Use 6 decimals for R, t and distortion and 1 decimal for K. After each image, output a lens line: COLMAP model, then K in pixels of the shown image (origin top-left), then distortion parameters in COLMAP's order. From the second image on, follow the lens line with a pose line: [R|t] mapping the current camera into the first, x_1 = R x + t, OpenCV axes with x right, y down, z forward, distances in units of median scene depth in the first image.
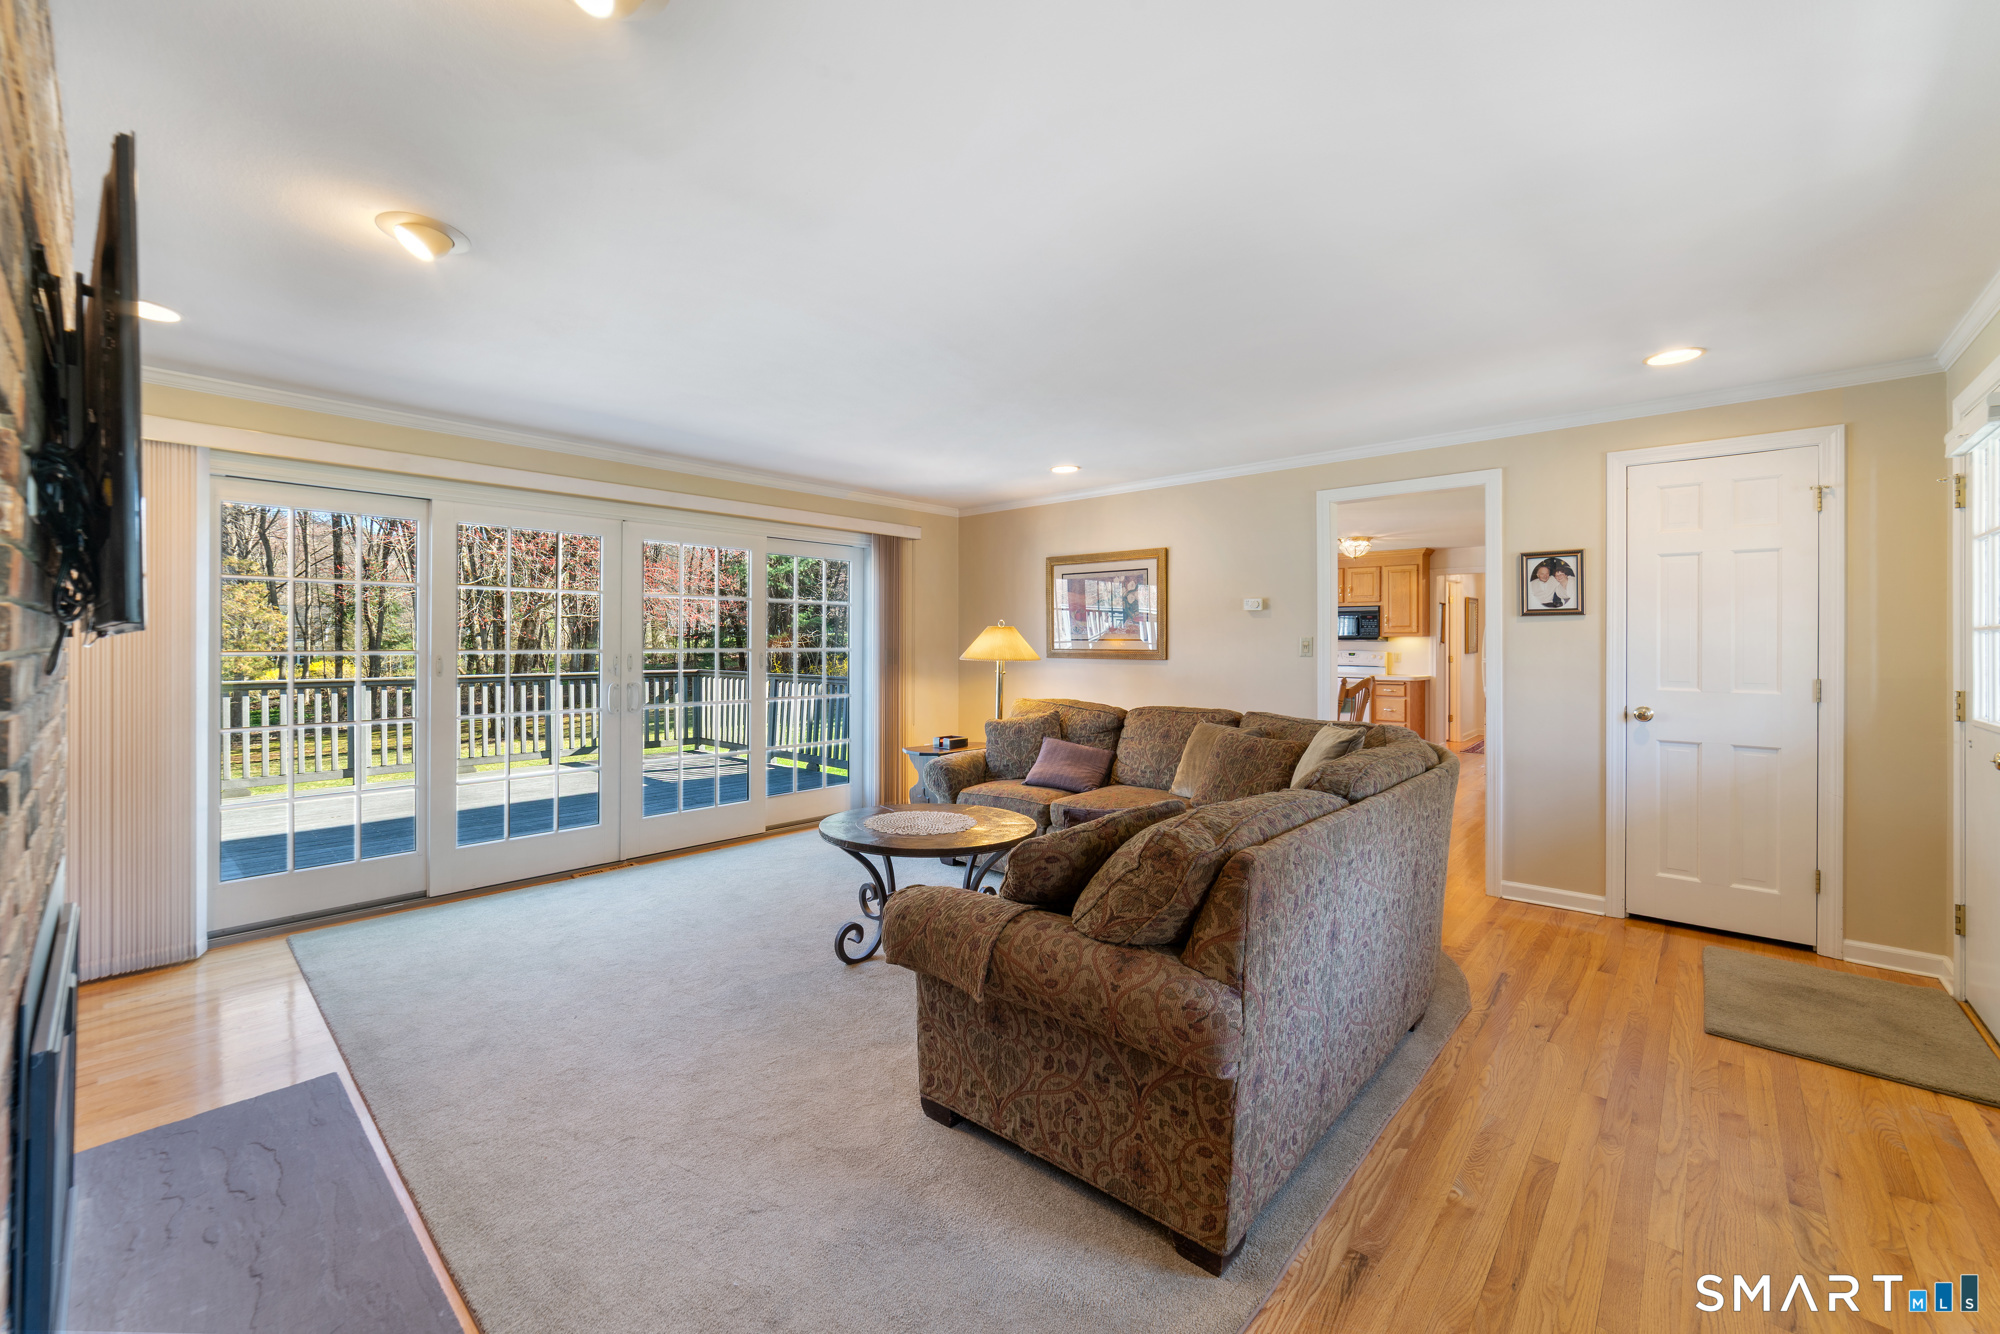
lens RADIAL K [[788.5, 0, 998.1], [0, 788.5, 655.5], [0, 0, 1]] dist [-0.012212, 0.000118]
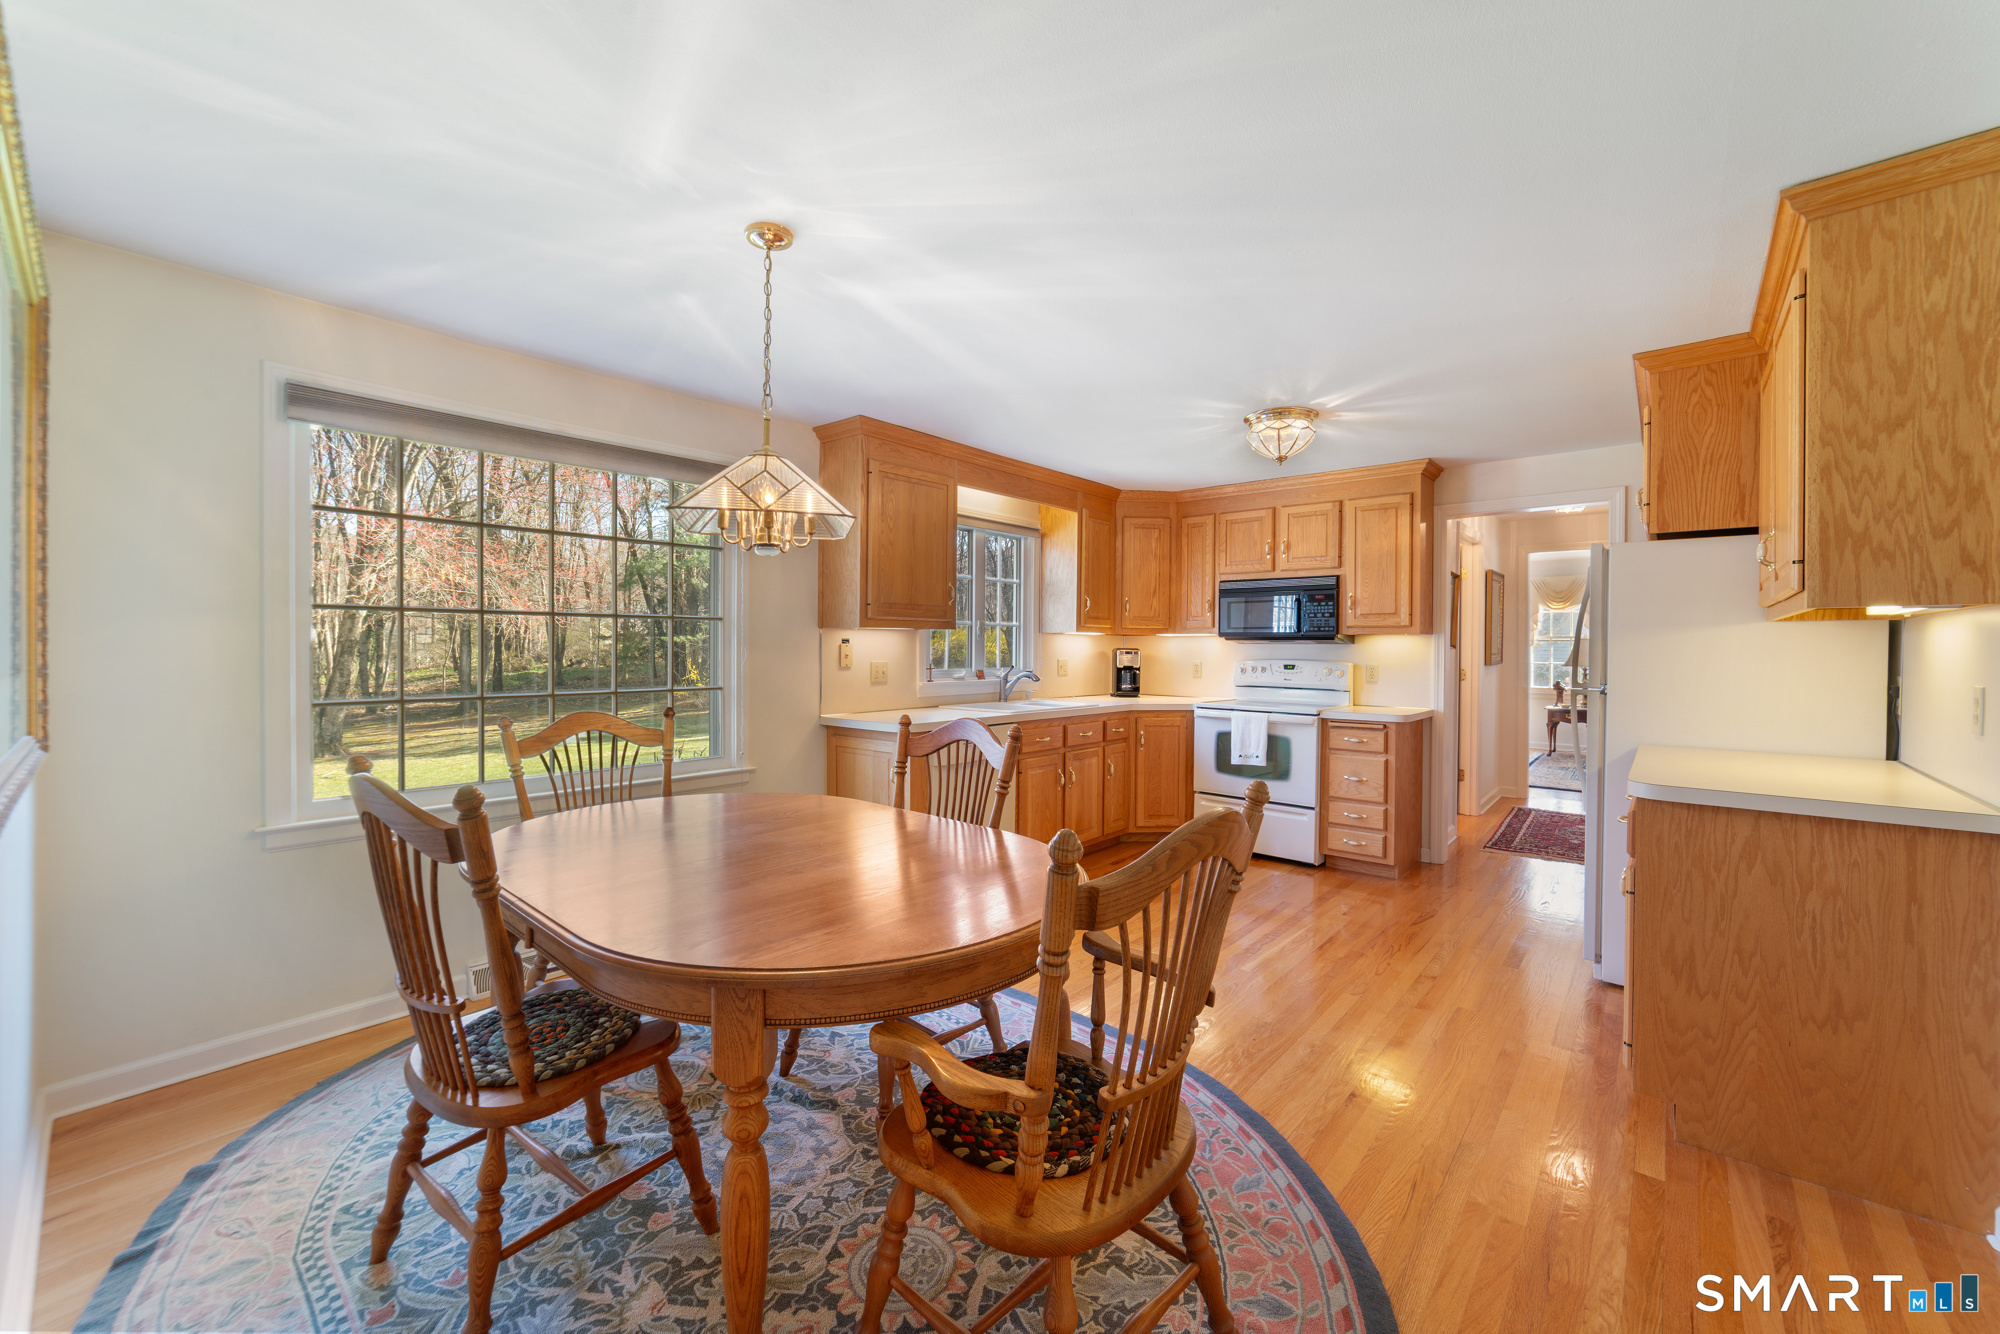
lens RADIAL K [[788.5, 0, 1000.3], [0, 788.5, 654.6], [0, 0, 1]] dist [-0.012212, 0.000118]
pose [[0.999718, 0.006844, 0.022756, 0.249602], [-0.006846, 0.999977, 0.000033, -0.009144], [-0.022755, -0.000189, 0.999741, 0.483619]]
